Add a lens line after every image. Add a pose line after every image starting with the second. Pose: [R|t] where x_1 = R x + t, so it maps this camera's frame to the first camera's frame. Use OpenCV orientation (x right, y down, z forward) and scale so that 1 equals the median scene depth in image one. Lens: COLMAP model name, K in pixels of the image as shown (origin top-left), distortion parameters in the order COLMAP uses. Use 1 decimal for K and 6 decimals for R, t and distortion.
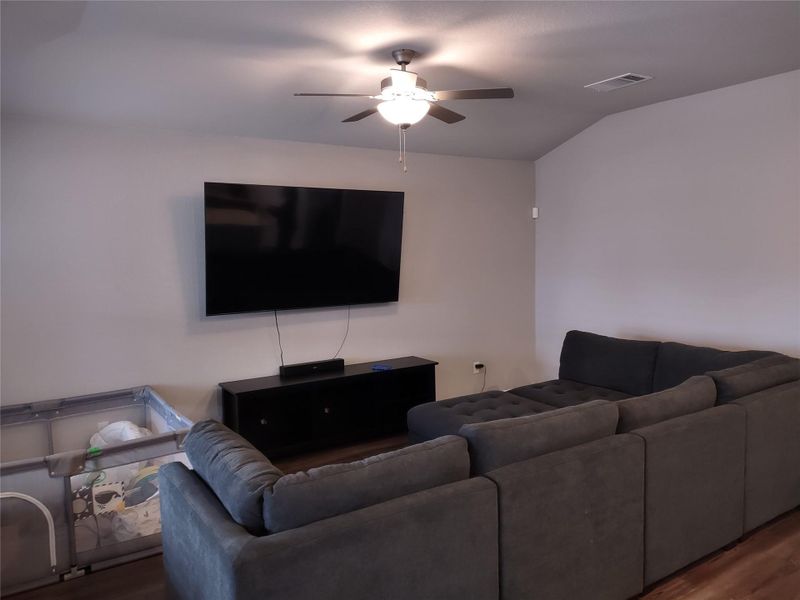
lens RADIAL K [[588.8, 0, 403.8], [0, 588.8, 301.7], [0, 0, 1]] dist [0.062060, -0.077904]
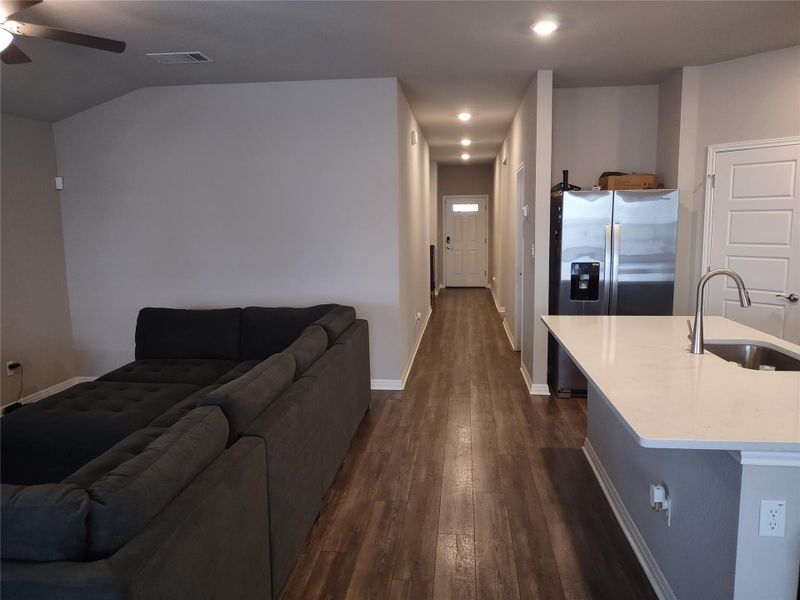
lens RADIAL K [[588.8, 0, 403.8], [0, 588.8, 301.7], [0, 0, 1]] dist [0.062060, -0.077904]
pose [[0.633523, -0.092253, 0.768204, -0.191891], [0.071526, 0.995598, 0.060574, 0.009804], [-0.770411, 0.016572, 0.637333, 0.057450]]
